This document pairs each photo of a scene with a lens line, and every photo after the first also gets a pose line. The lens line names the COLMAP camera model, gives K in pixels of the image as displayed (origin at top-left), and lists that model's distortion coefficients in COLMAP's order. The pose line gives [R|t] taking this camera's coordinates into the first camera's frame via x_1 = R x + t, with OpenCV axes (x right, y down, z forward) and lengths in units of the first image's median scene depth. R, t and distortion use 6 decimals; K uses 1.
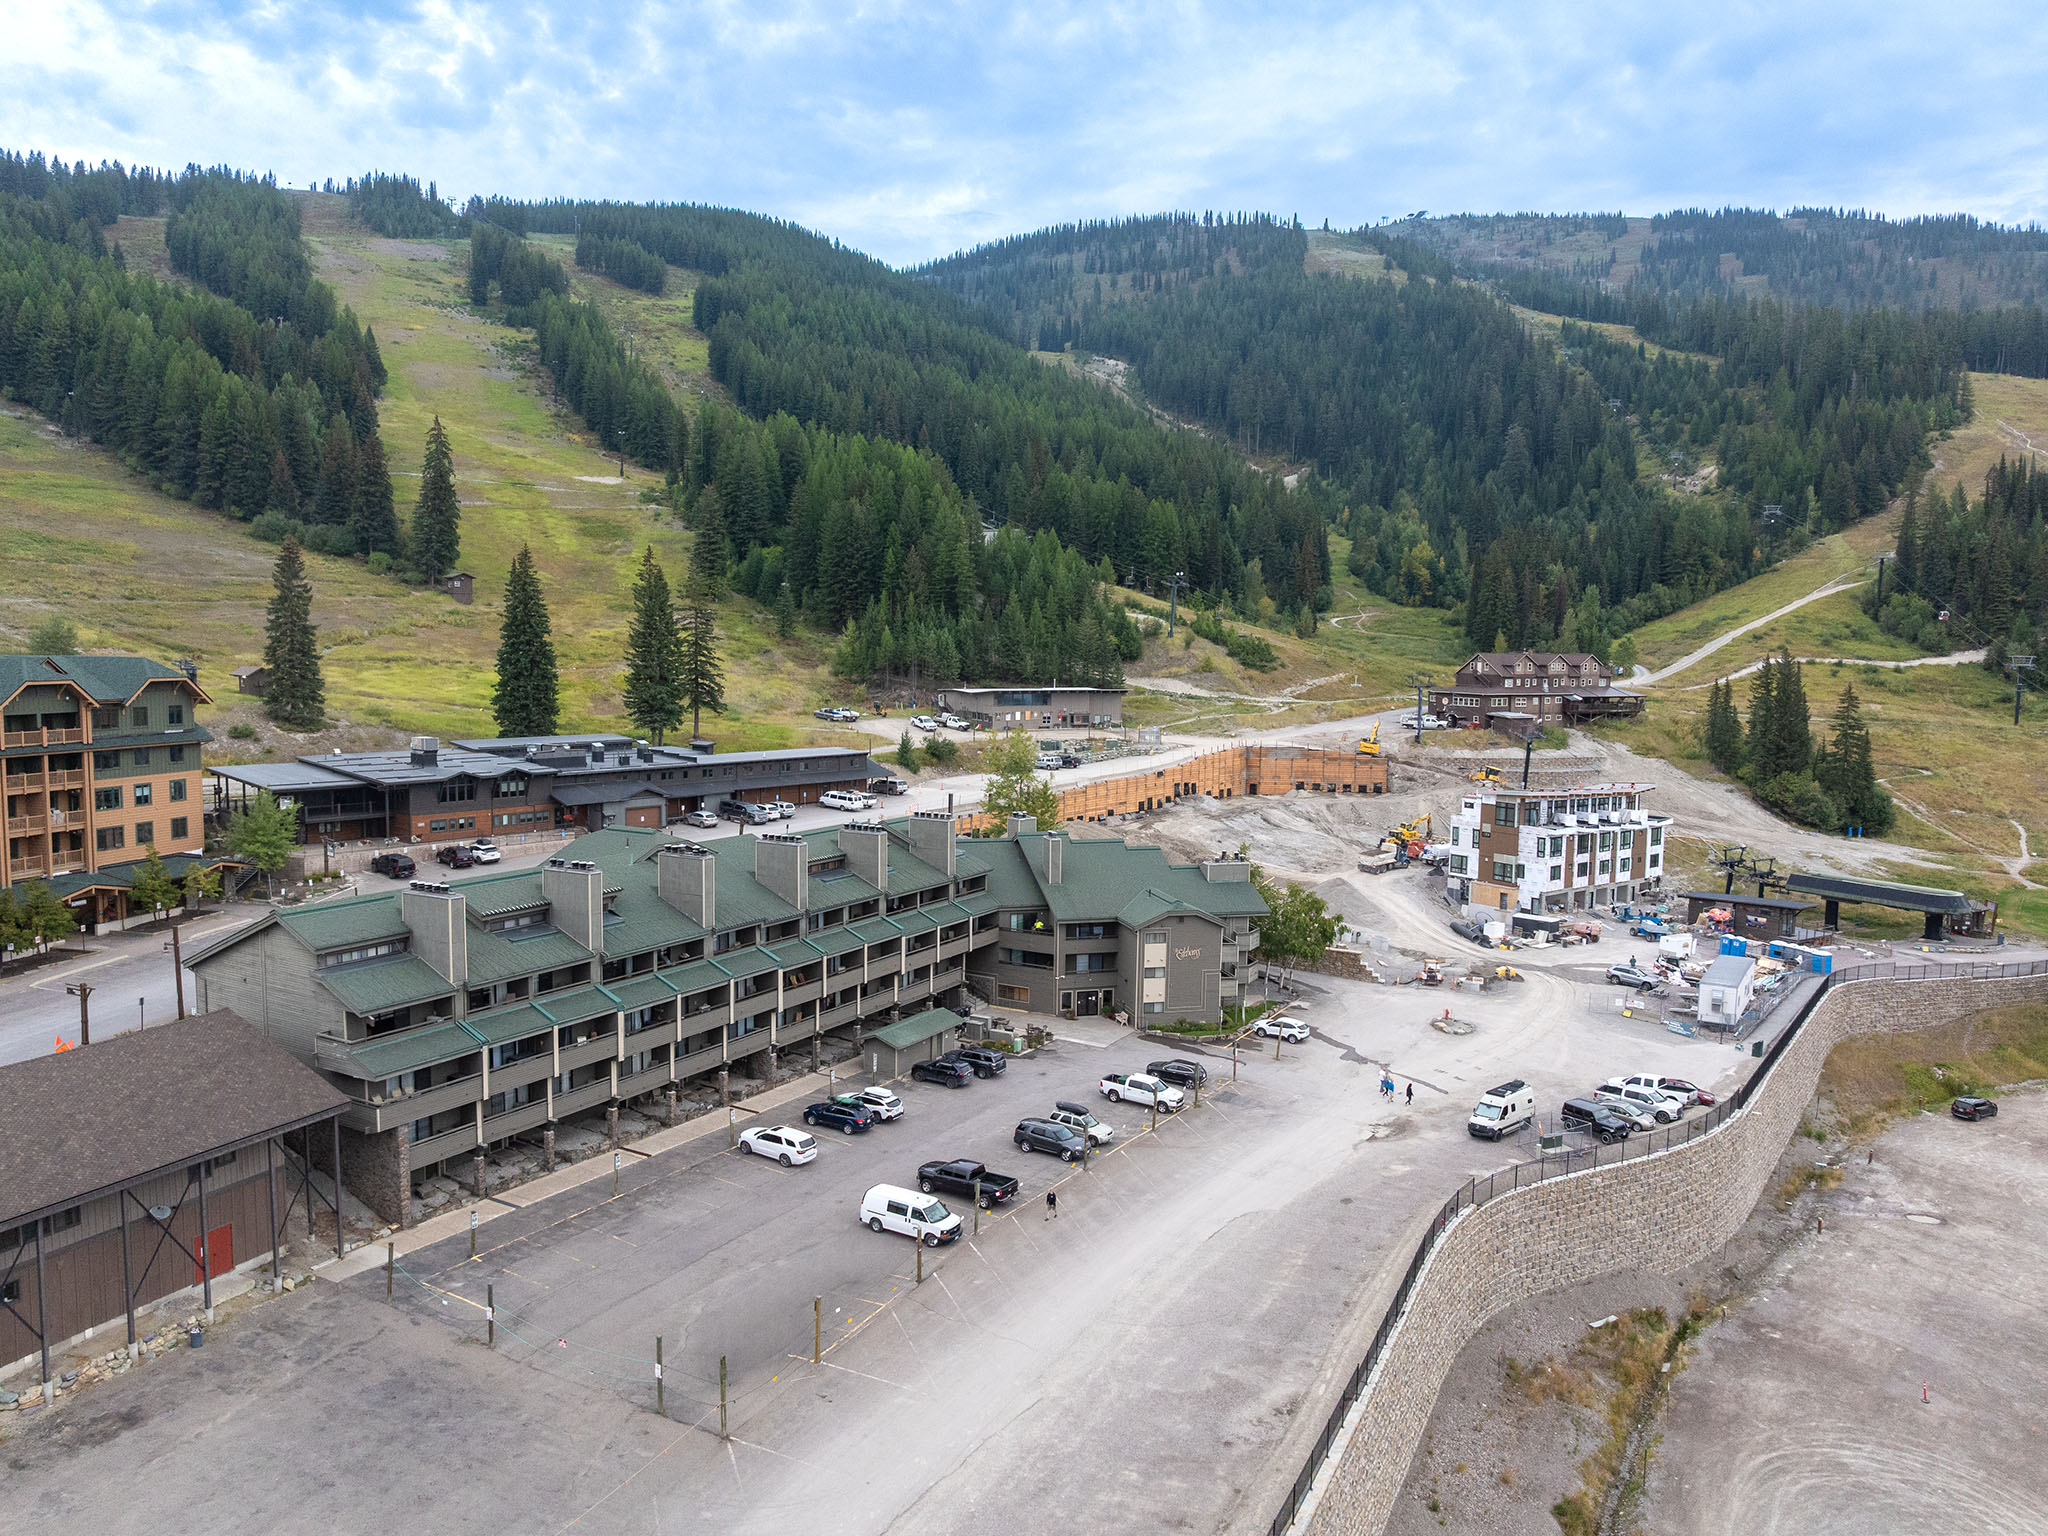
lens RADIAL K [[1441.7, 0, 1022.3], [0, 1441.7, 767.7], [0, 0, 1]] dist [-0.048564, 0.016275]
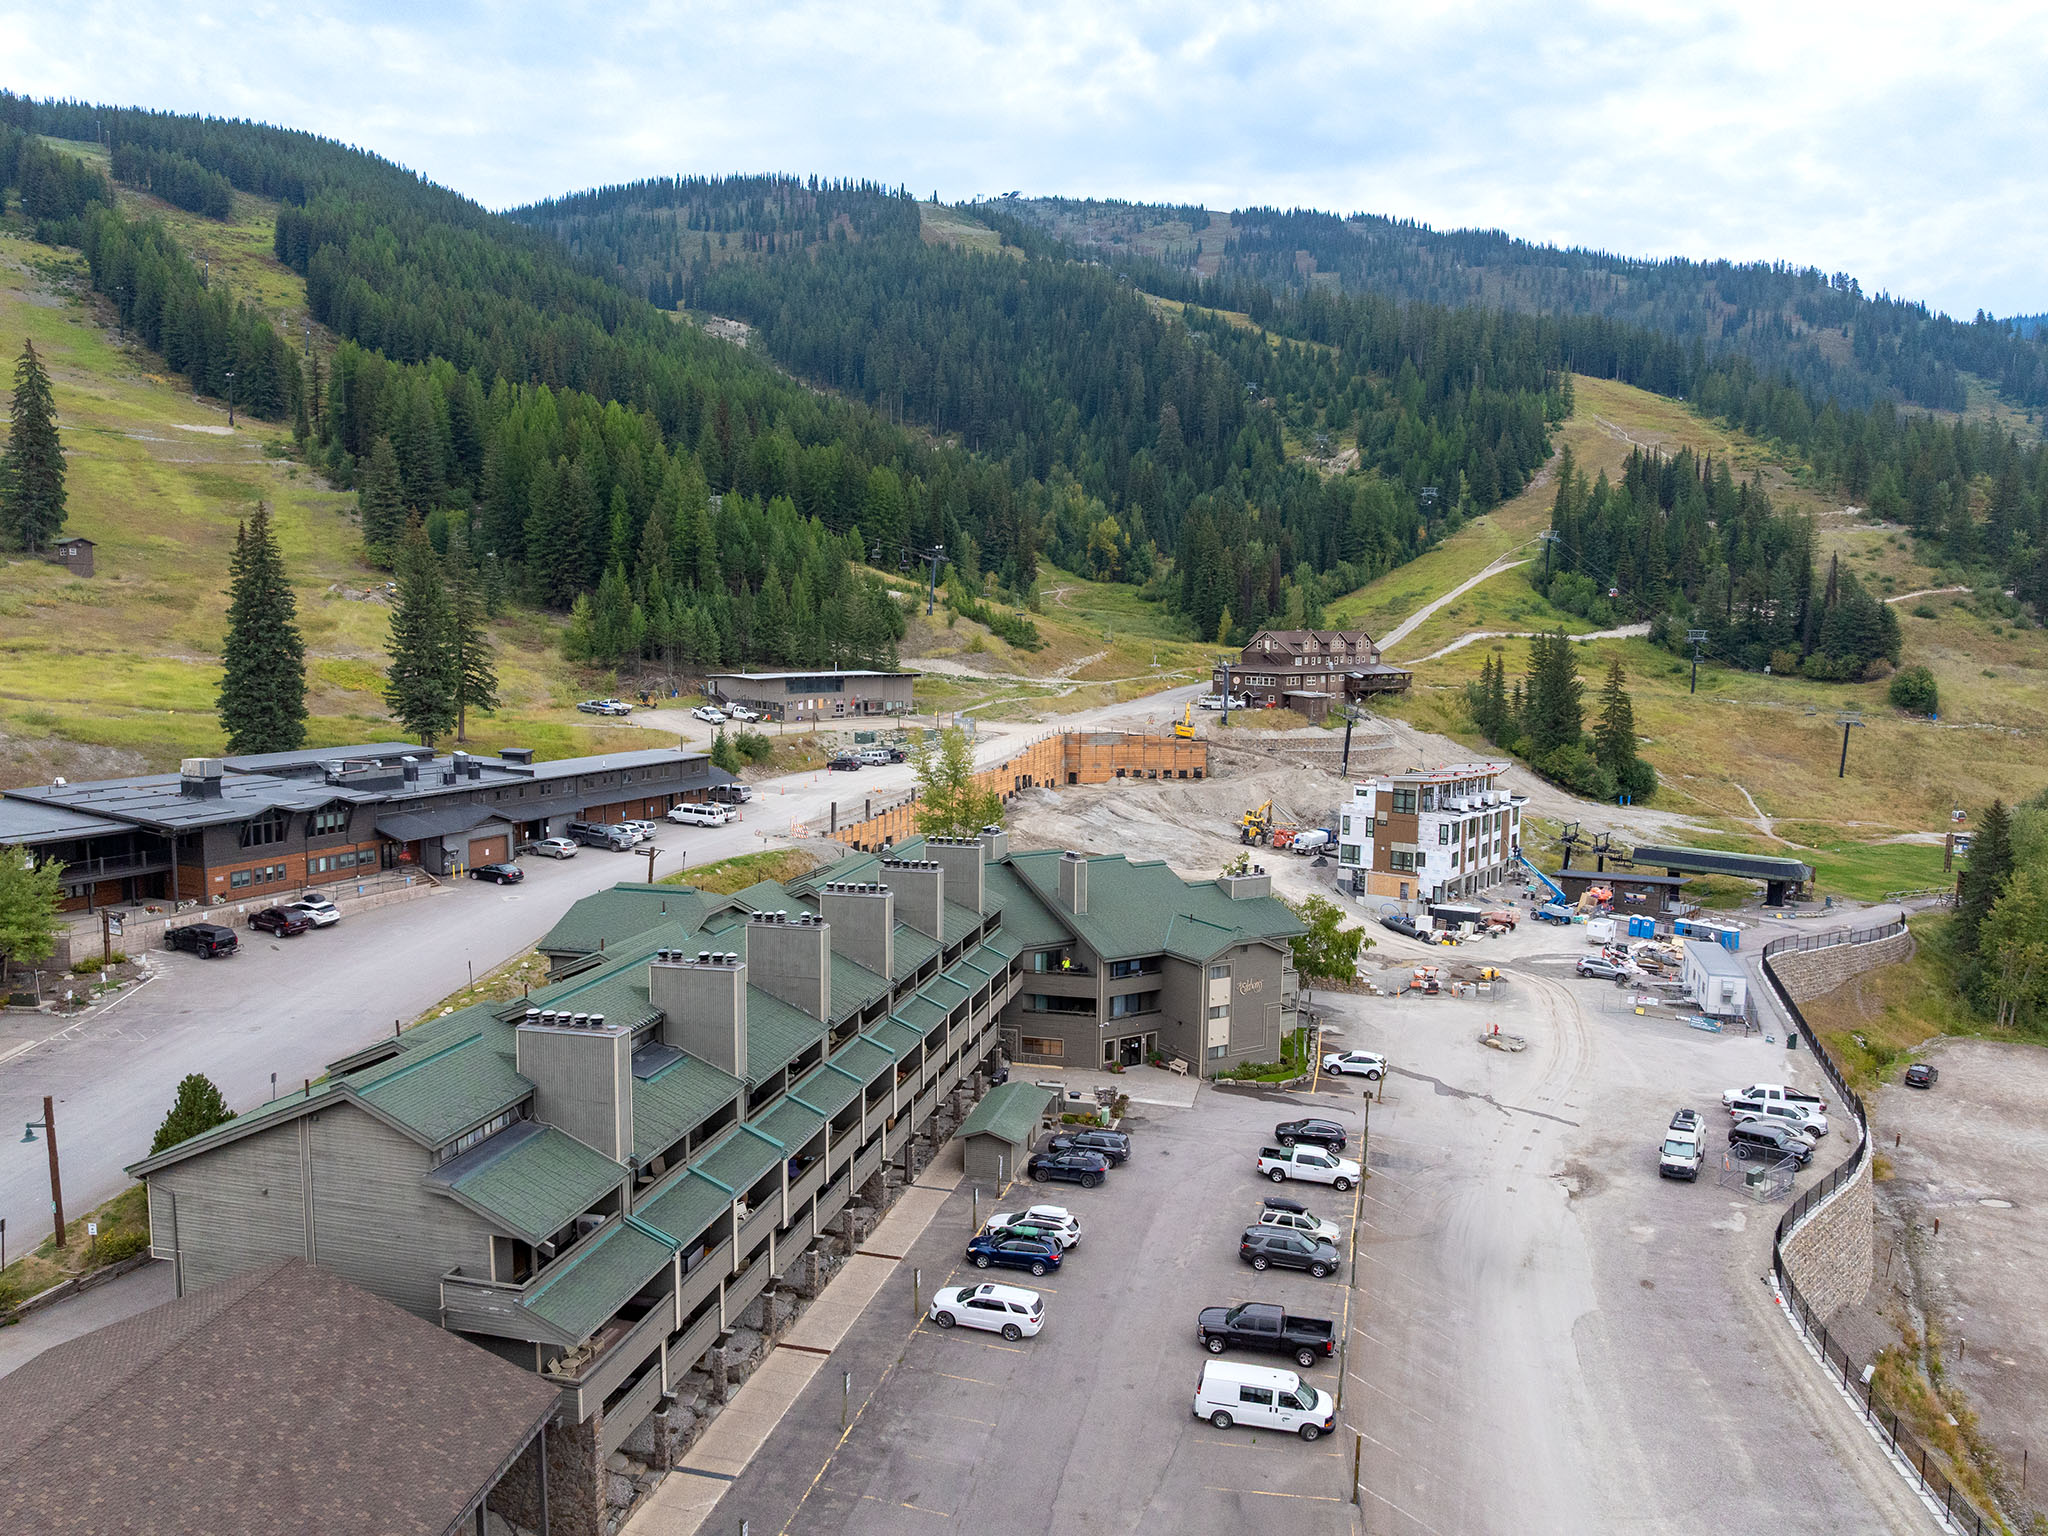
lens RADIAL K [[1441.7, 0, 1022.7], [0, 1441.7, 767.6], [0, 0, 1]] dist [-0.048564, 0.016275]
pose [[0.959050, -0.031239, 0.281509, -0.124236], [0.025959, 0.999410, 0.022467, -0.012864], [-0.282045, -0.014239, 0.959296, 0.098570]]
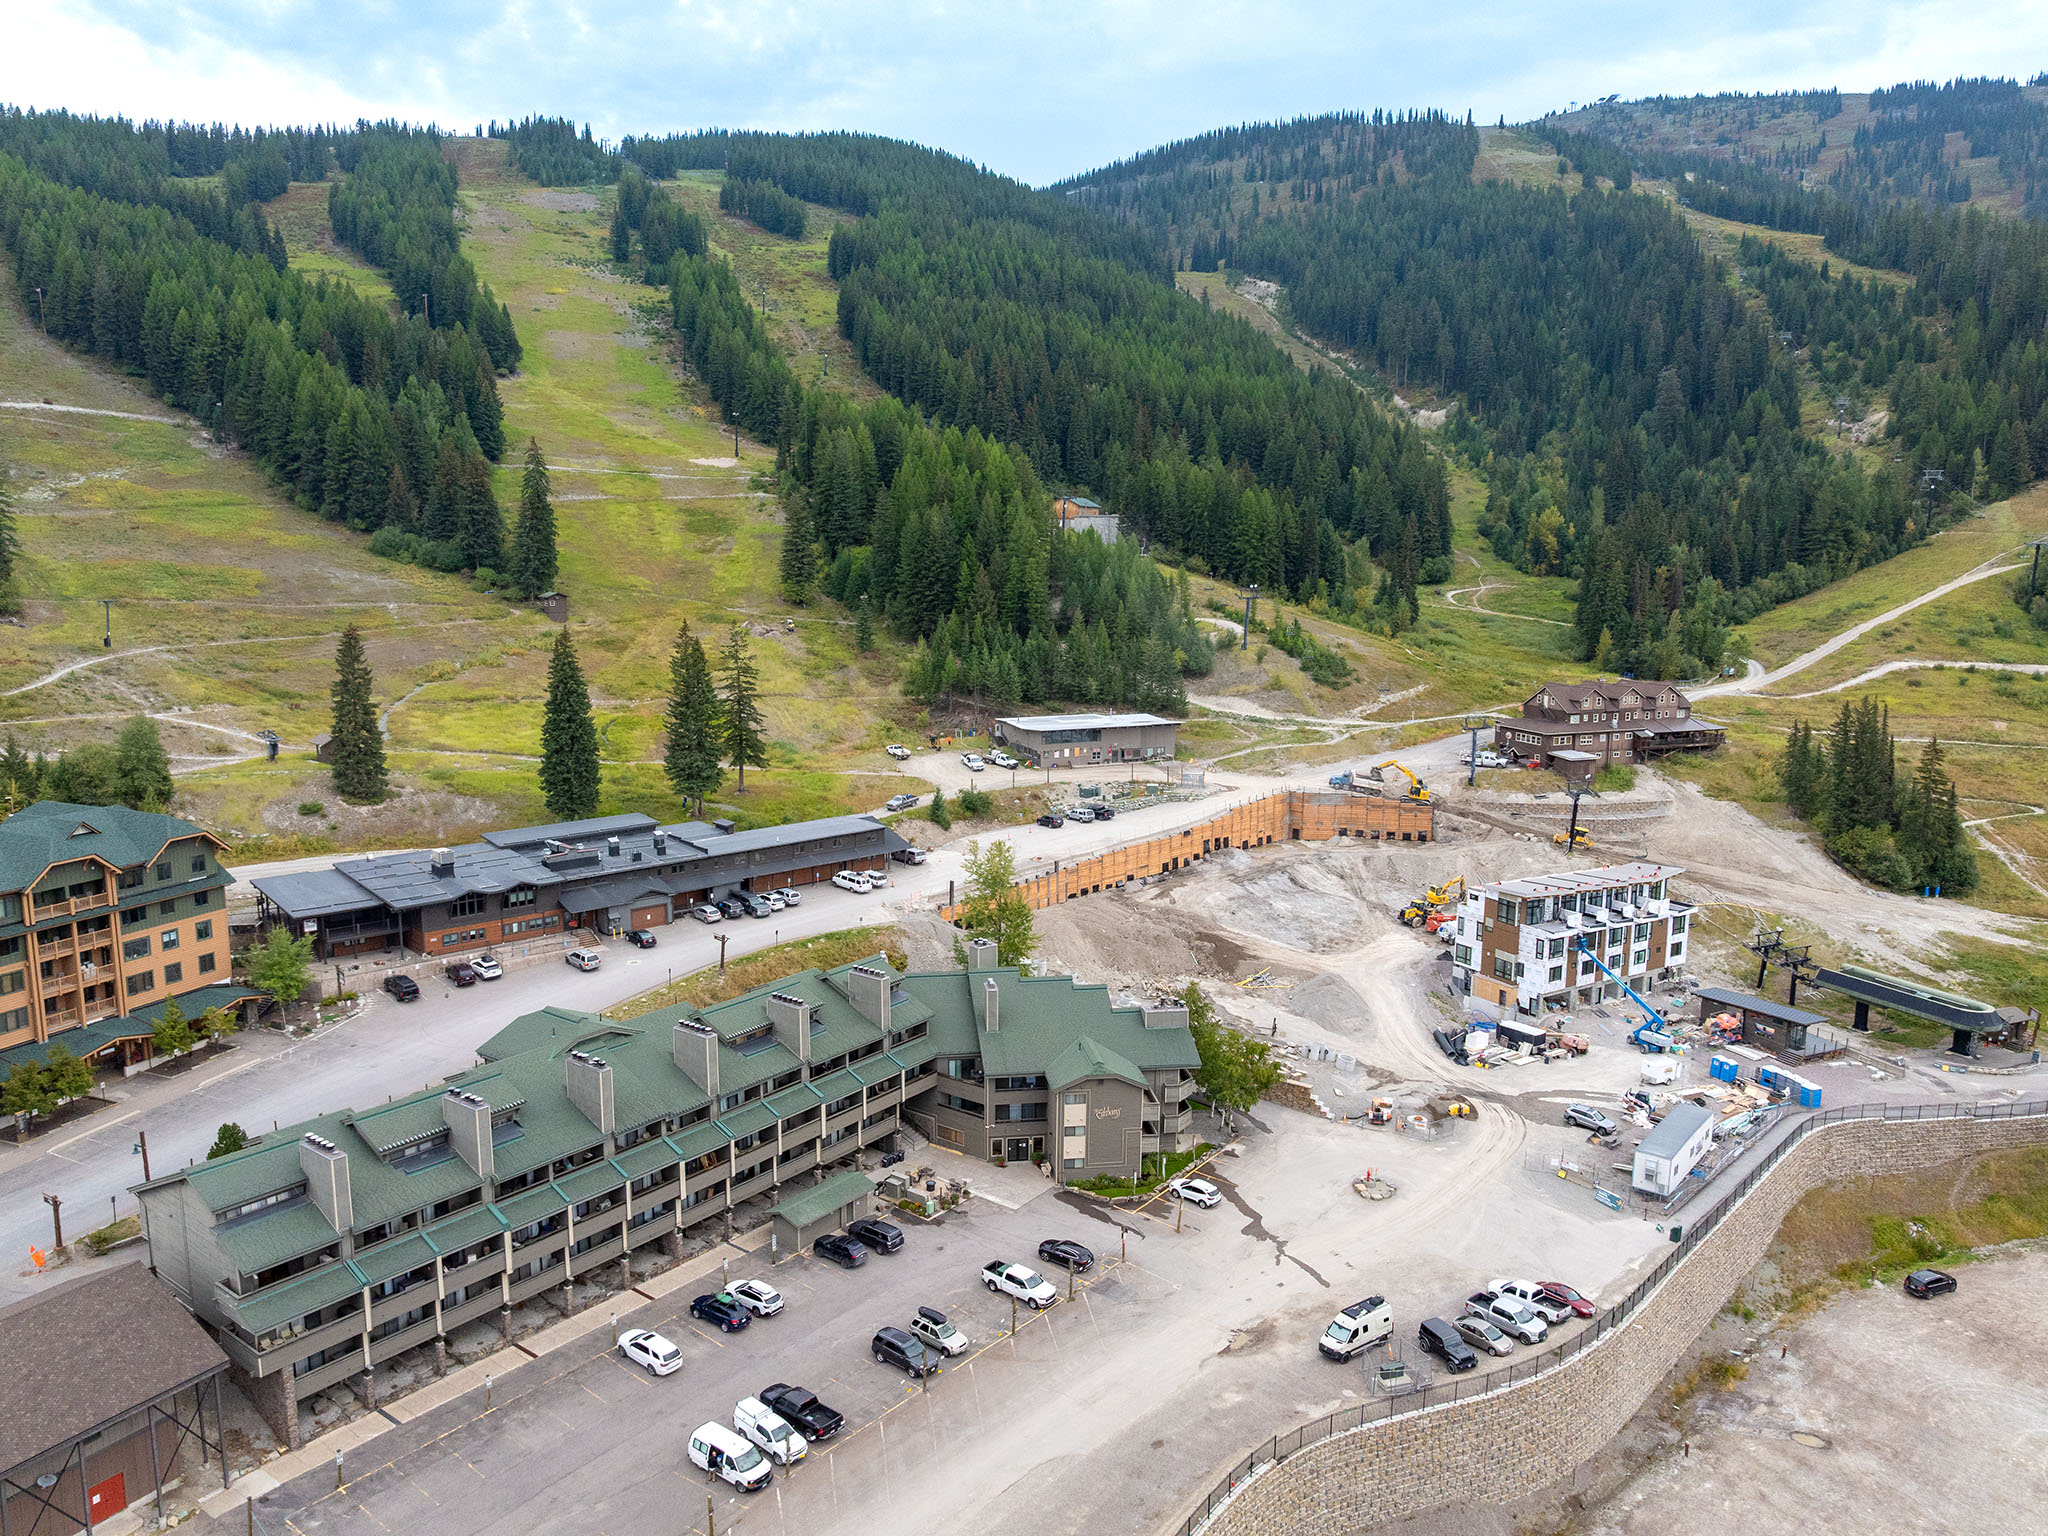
lens RADIAL K [[1441.7, 0, 1022.1], [0, 1441.7, 765.3], [0, 0, 1]] dist [-0.048564, 0.016275]
pose [[0.992585, 0.010526, -0.121100, 0.084871], [-0.002318, 0.997701, 0.067726, -0.091825], [0.121534, -0.066943, 0.990327, -0.007957]]
